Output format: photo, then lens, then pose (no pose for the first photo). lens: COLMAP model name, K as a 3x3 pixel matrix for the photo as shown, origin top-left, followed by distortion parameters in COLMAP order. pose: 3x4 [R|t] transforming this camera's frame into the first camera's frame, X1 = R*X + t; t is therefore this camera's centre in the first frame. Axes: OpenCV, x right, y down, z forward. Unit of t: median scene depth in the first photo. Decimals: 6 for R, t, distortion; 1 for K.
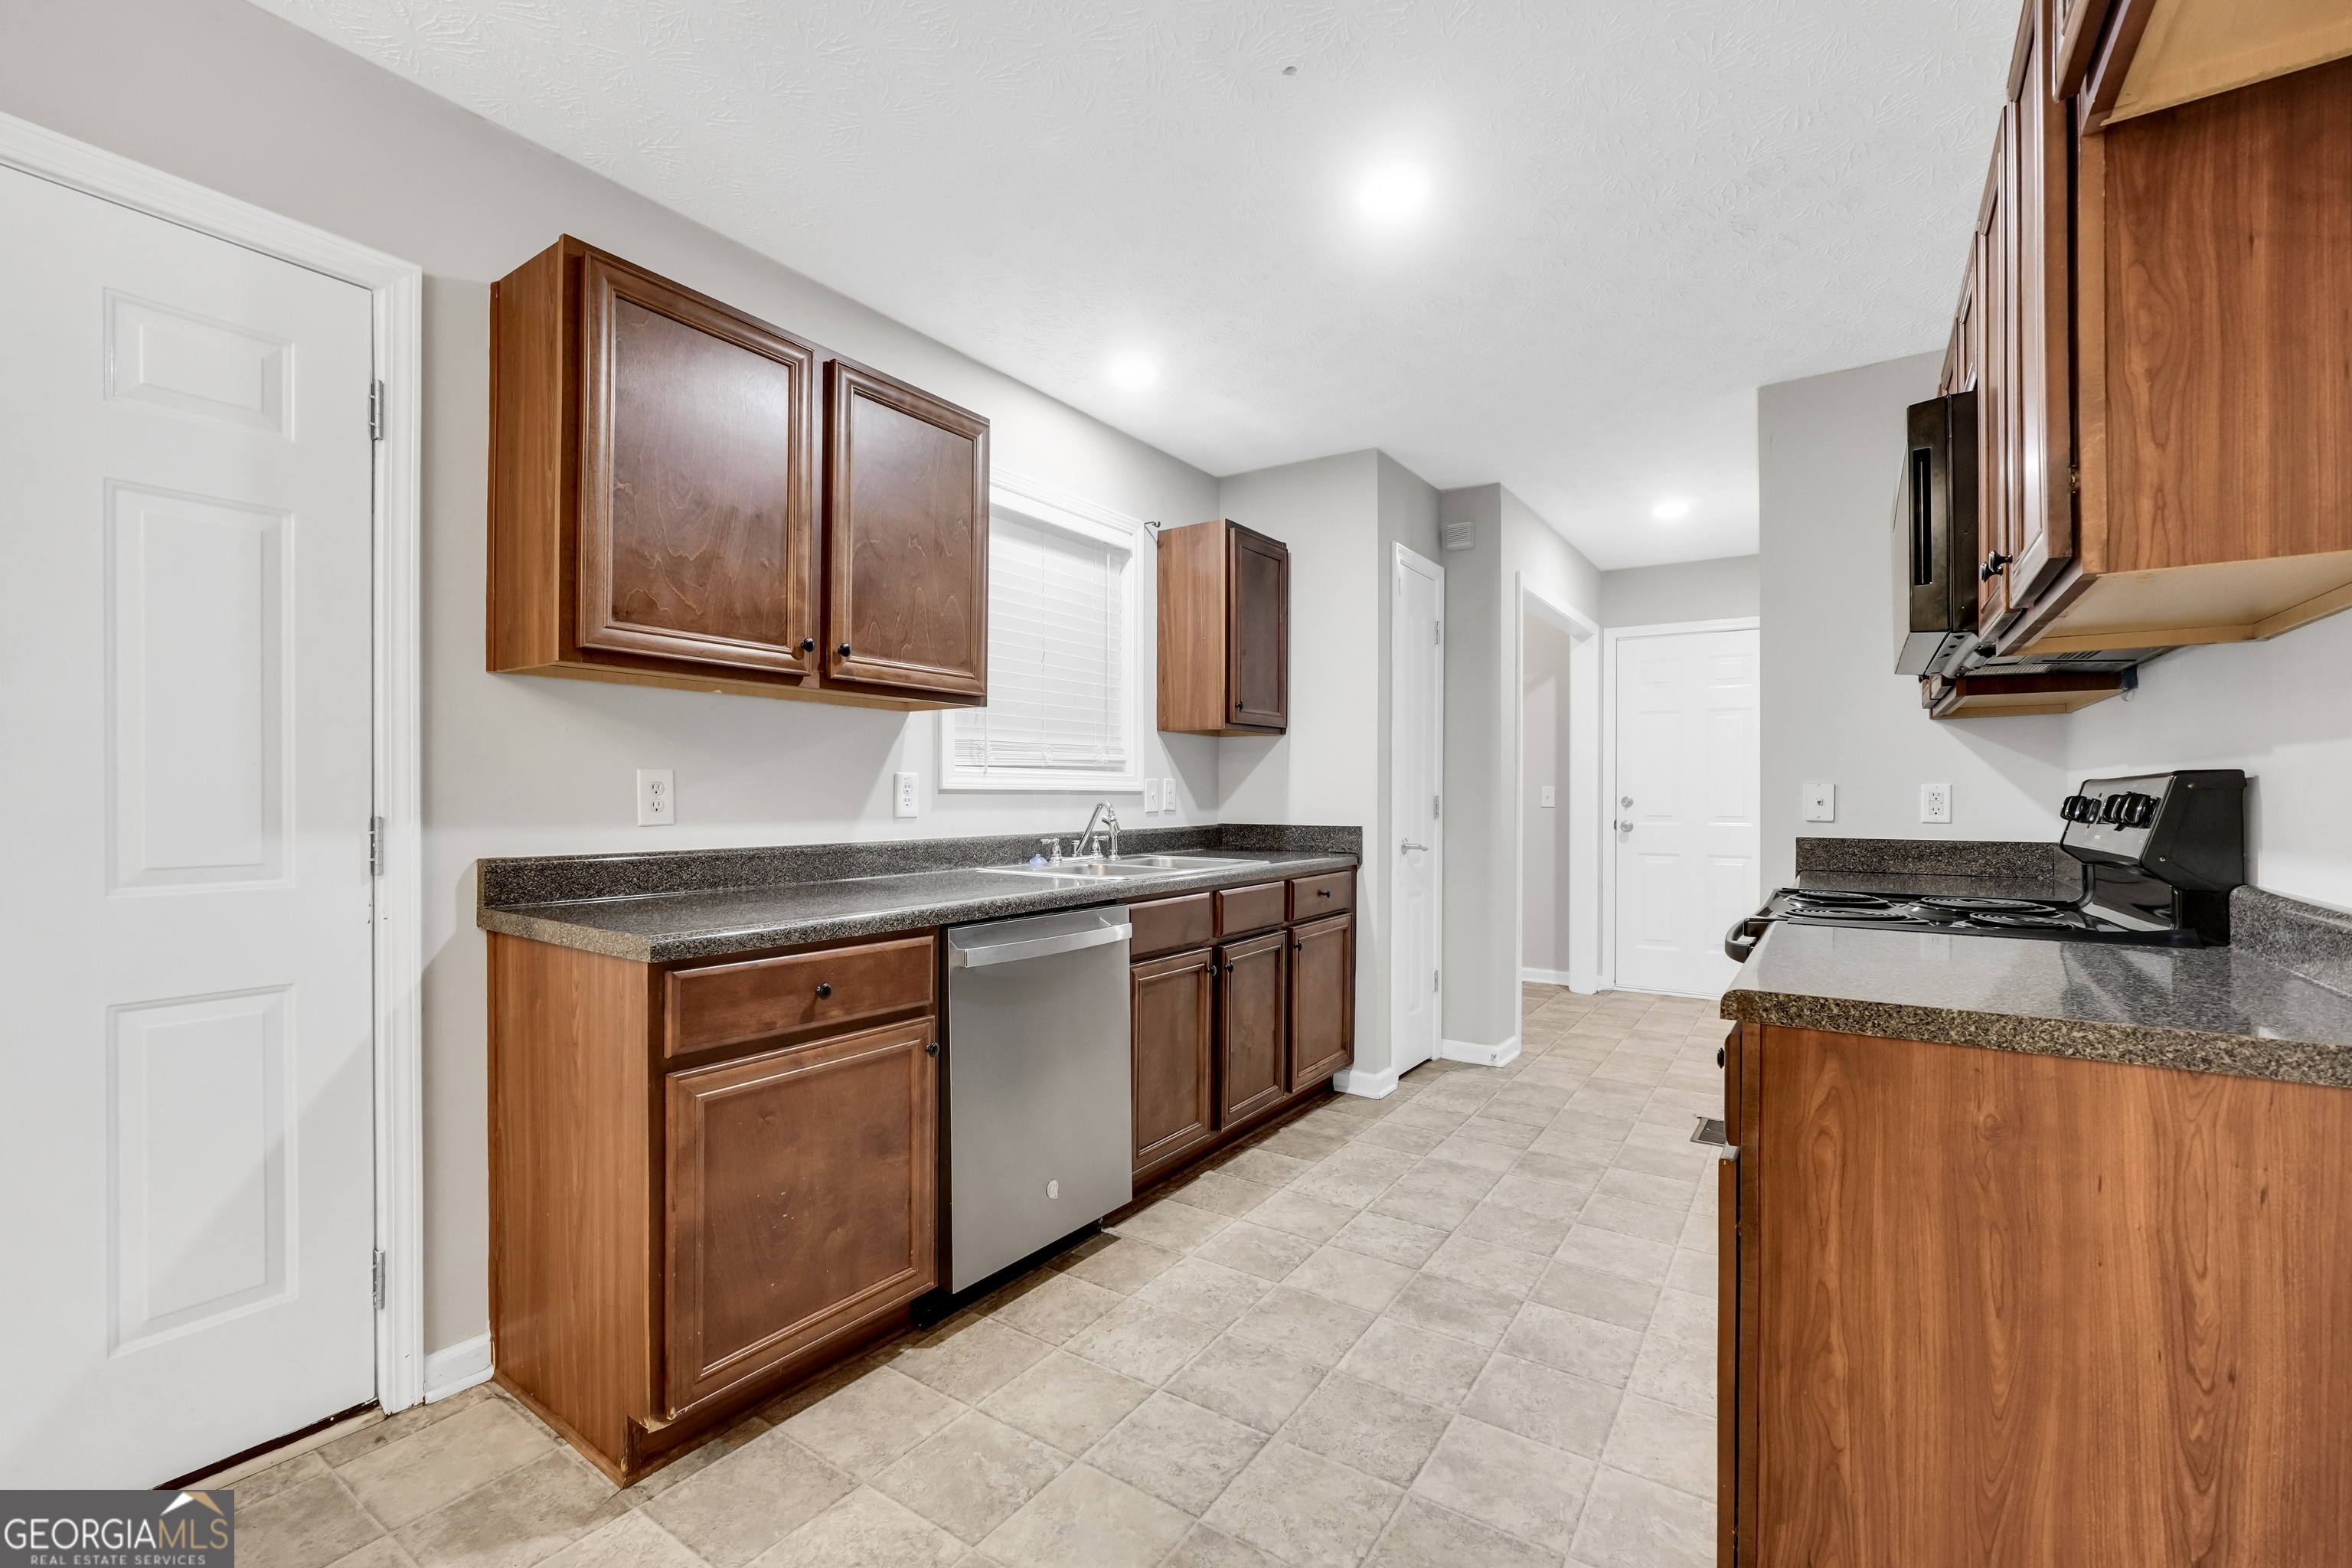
lens RADIAL K [[997.0, 0, 1159.2], [0, 997.0, 797.9], [0, 0, 1]] dist [-0.019529, 0.007249]
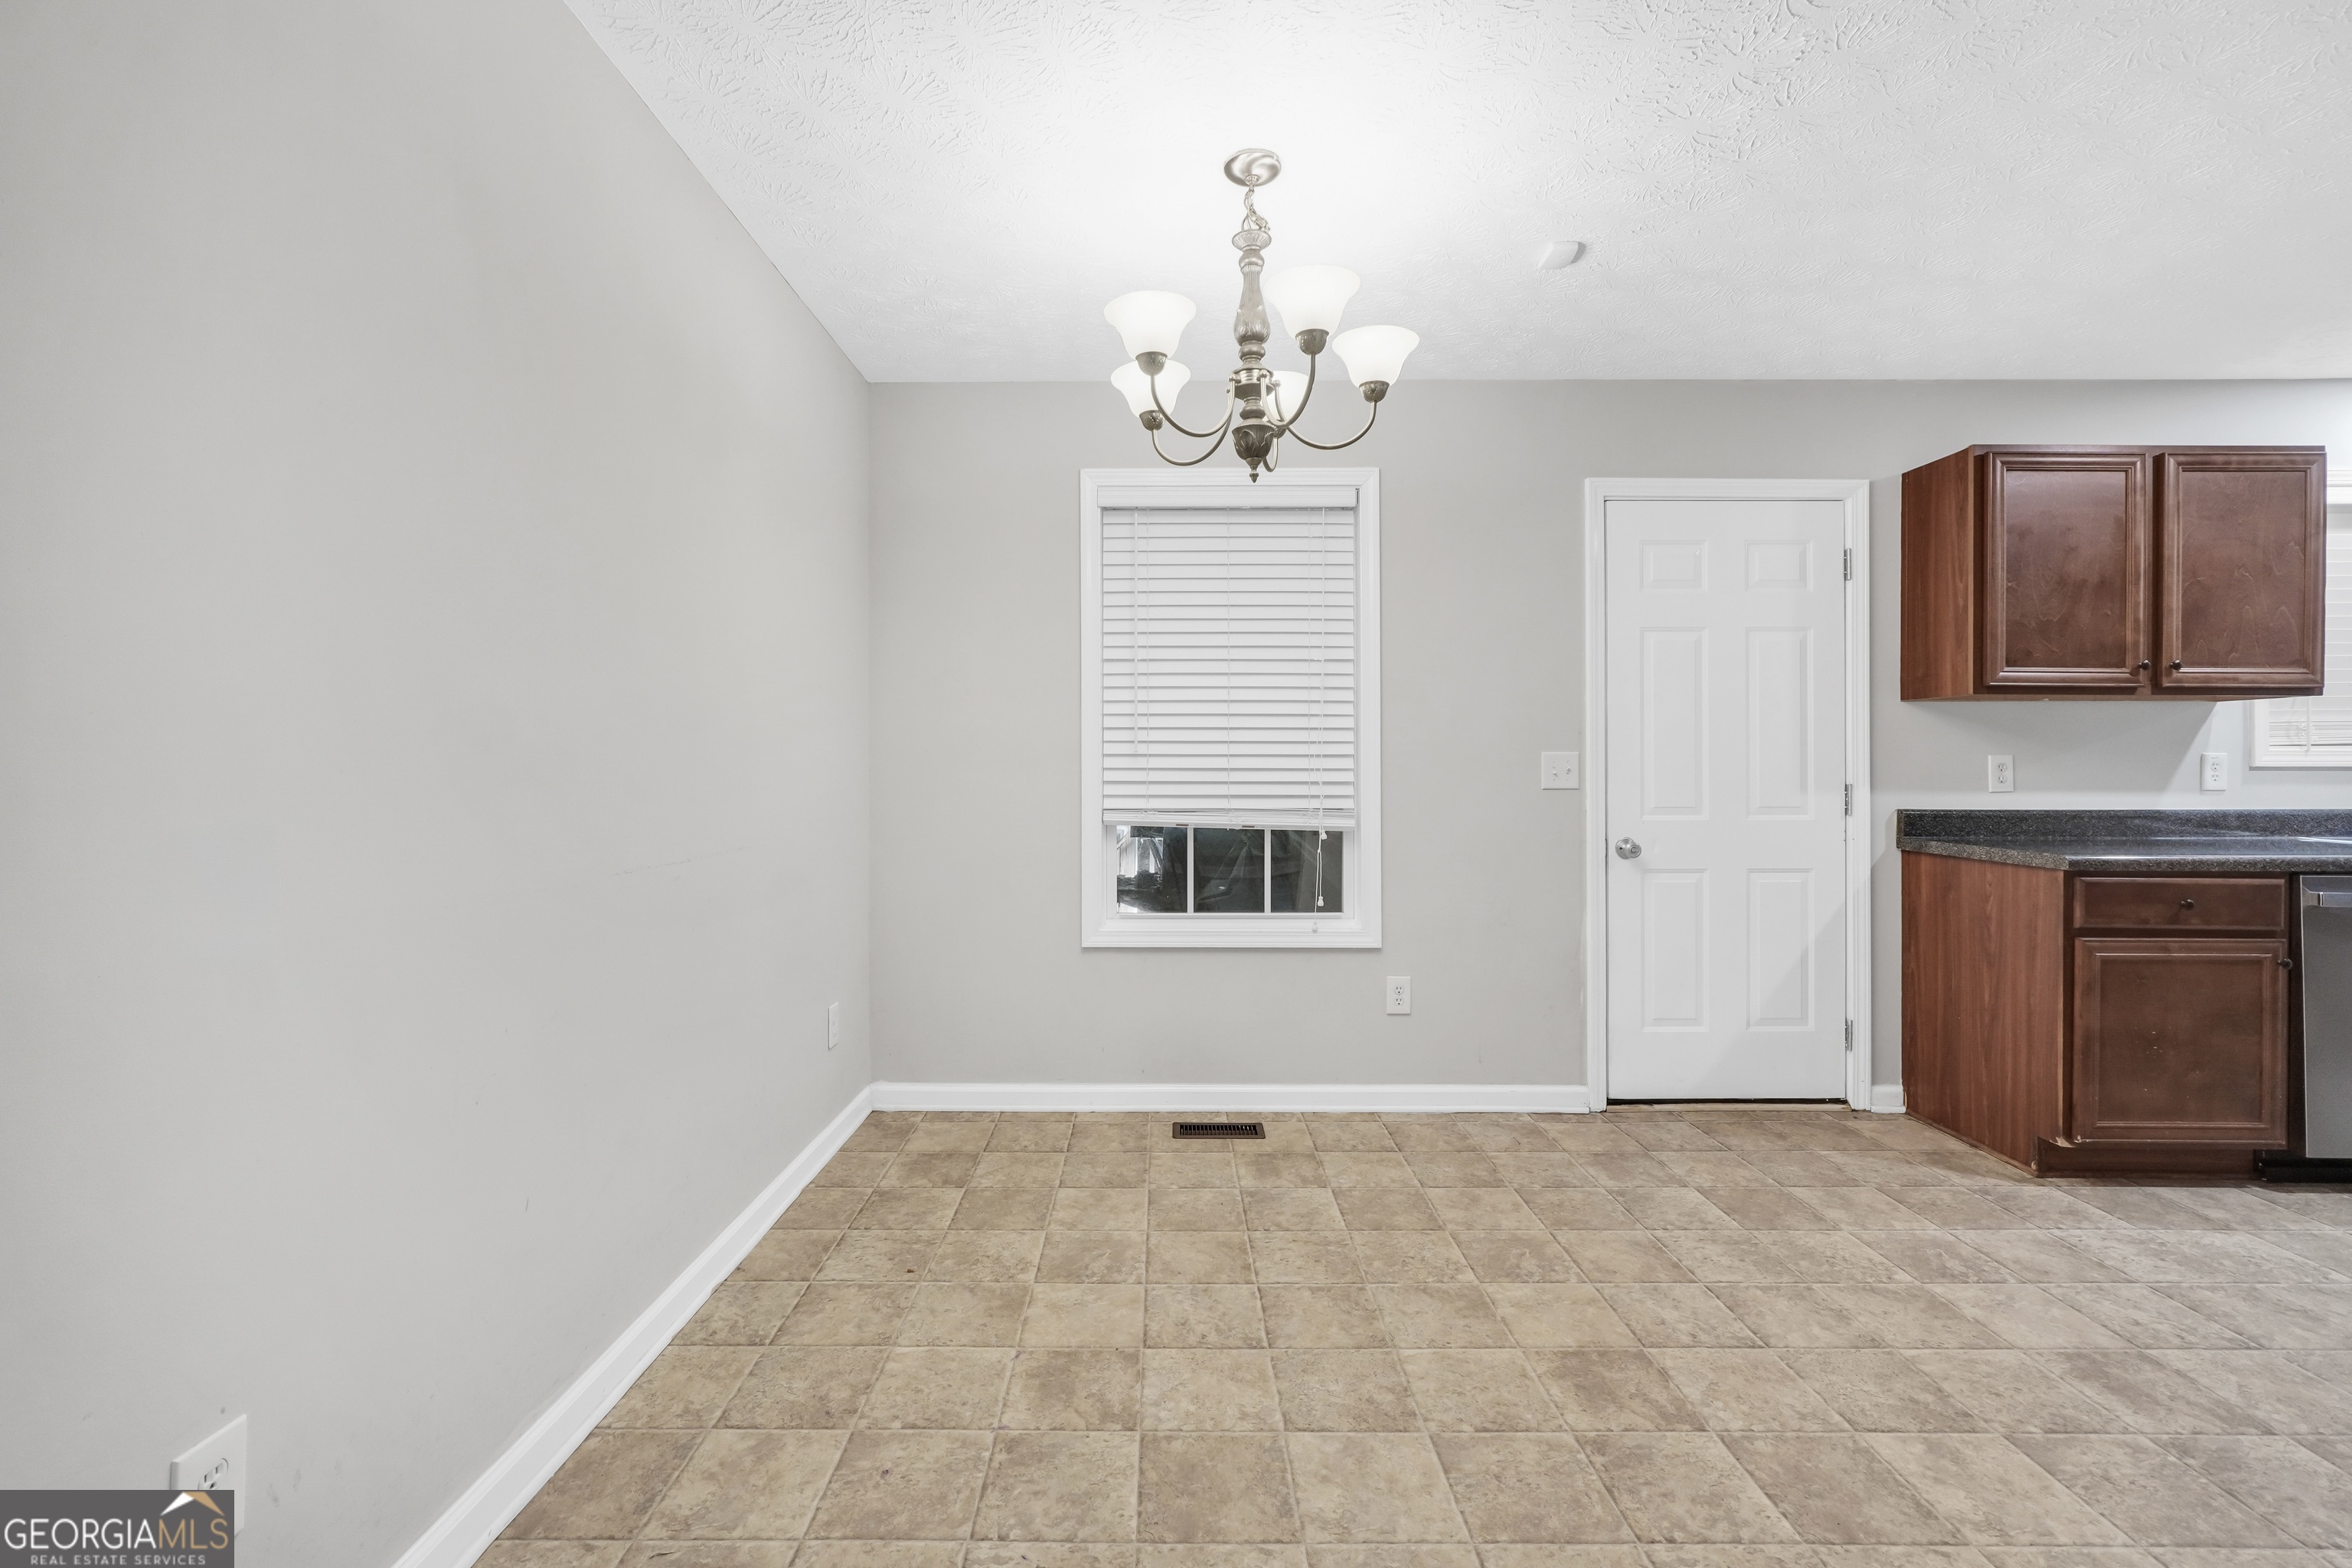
lens RADIAL K [[997.0, 0, 1165.7], [0, 997.0, 765.9], [0, 0, 1]] dist [-0.019529, 0.007249]
pose [[0.567292, -0.002507, -0.823513, 0.007775], [-0.000803, 0.999993, -0.003597, -0.006532], [0.823516, 0.002702, 0.567287, -1.015123]]
